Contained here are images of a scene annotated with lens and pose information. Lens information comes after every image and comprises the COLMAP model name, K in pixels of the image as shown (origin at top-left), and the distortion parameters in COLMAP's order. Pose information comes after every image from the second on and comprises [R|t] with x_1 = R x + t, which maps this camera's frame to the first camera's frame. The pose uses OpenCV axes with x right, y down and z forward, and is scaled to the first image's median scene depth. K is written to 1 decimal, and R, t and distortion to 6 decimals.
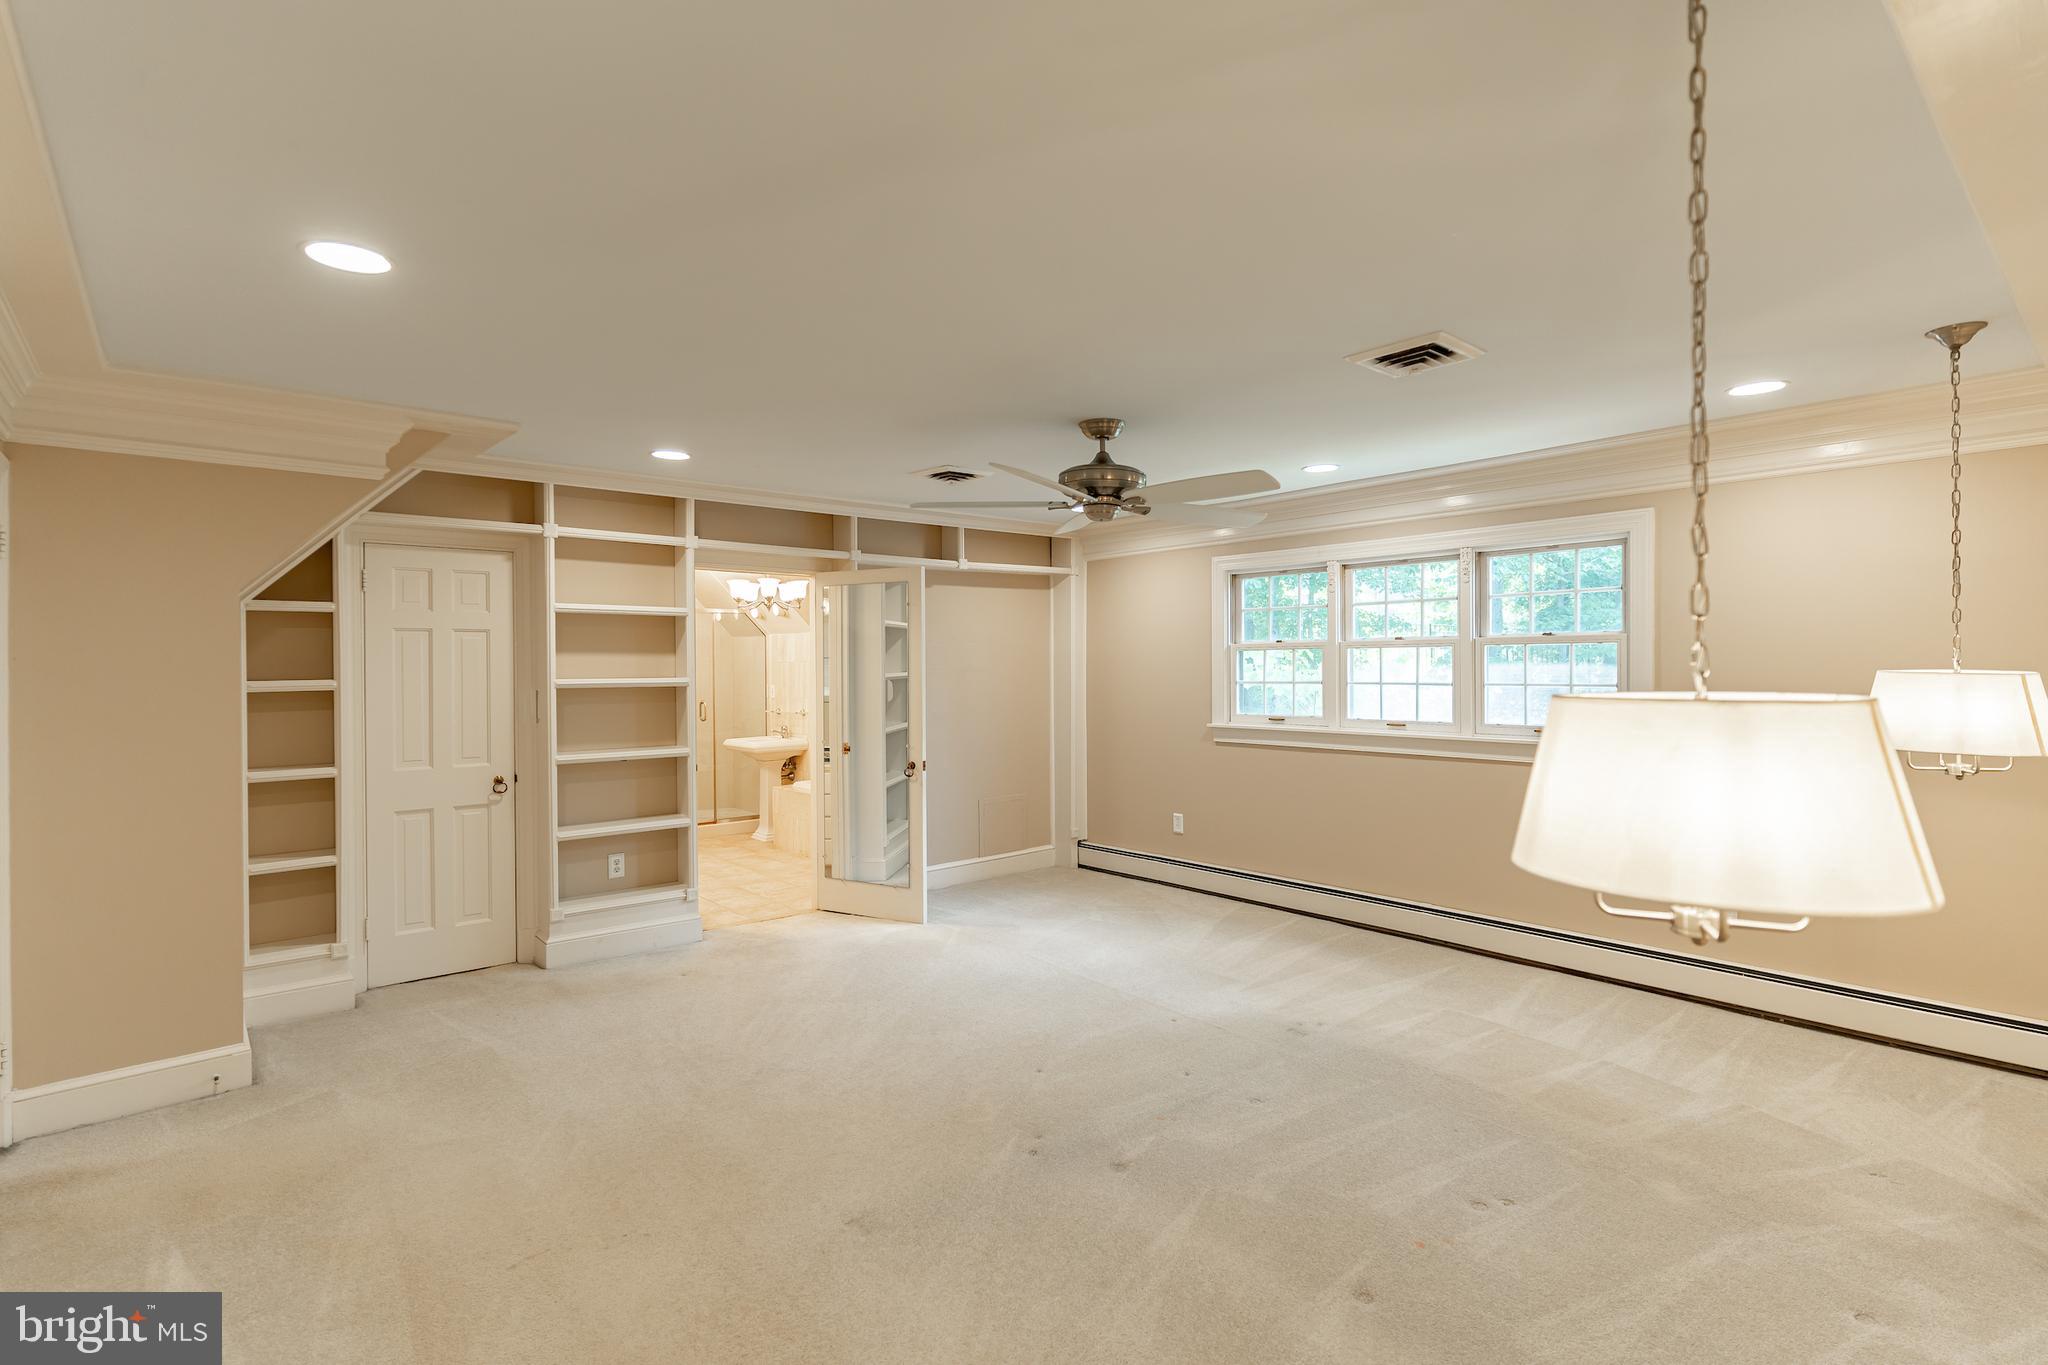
lens RADIAL K [[984.2, 0, 1034.3], [0, 984.2, 684.9], [0, 0, 1]] dist [0.002120, 0.001750]
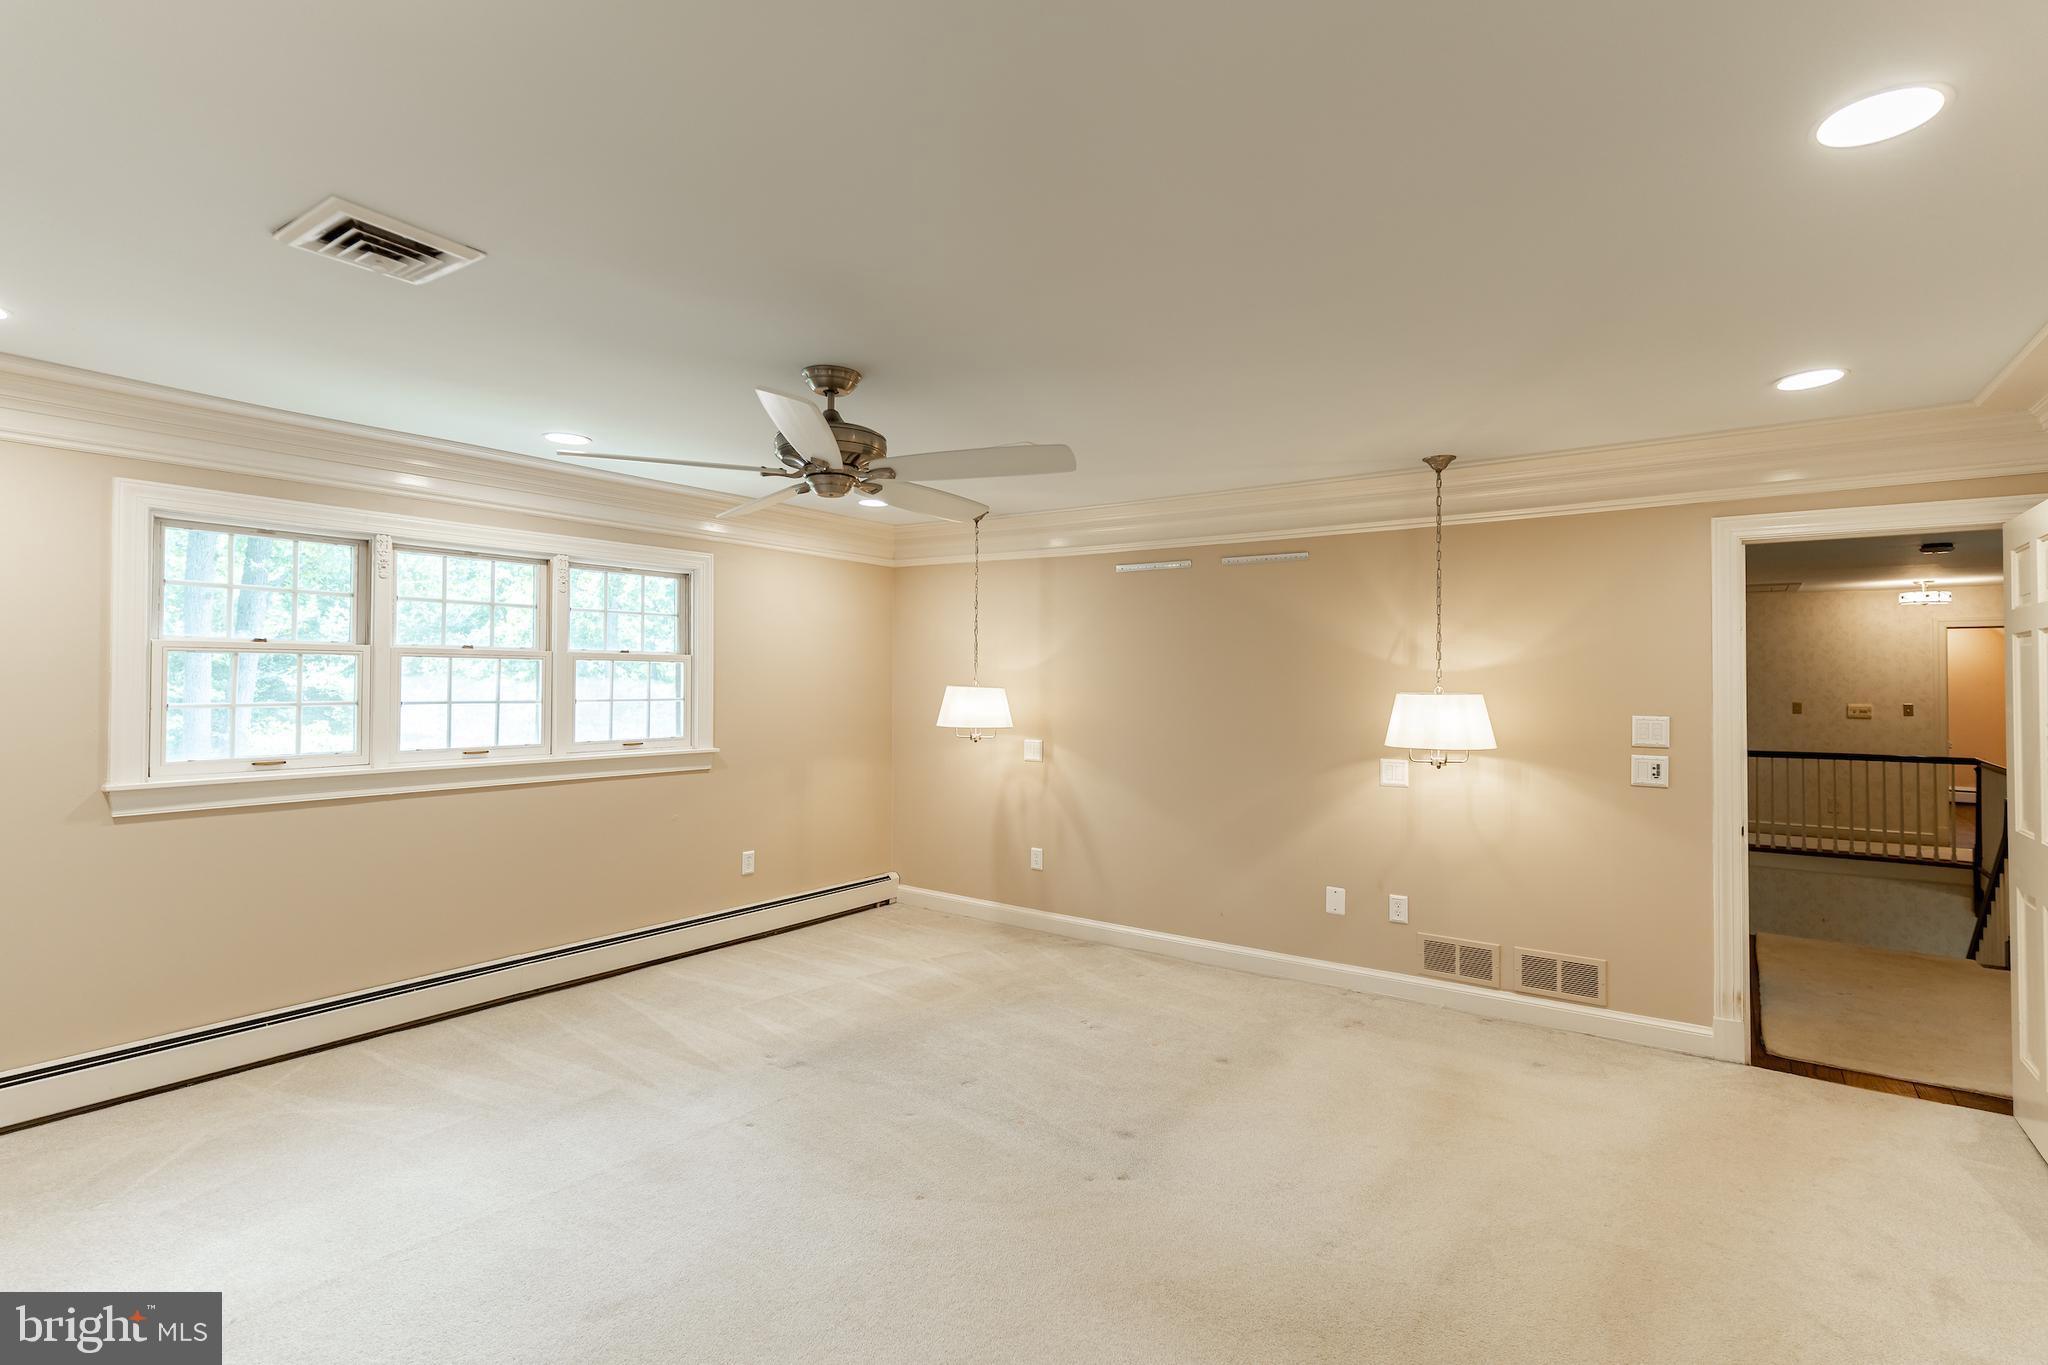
lens RADIAL K [[984.2, 0, 1035.6], [0, 984.2, 672.4], [0, 0, 1]] dist [0.002120, 0.001750]
pose [[-0.239619, 0.017047, 0.970717, -0.560108], [0.016963, 0.999767, -0.013370, -0.007589], [-0.970719, 0.013263, -0.239853, 0.771337]]
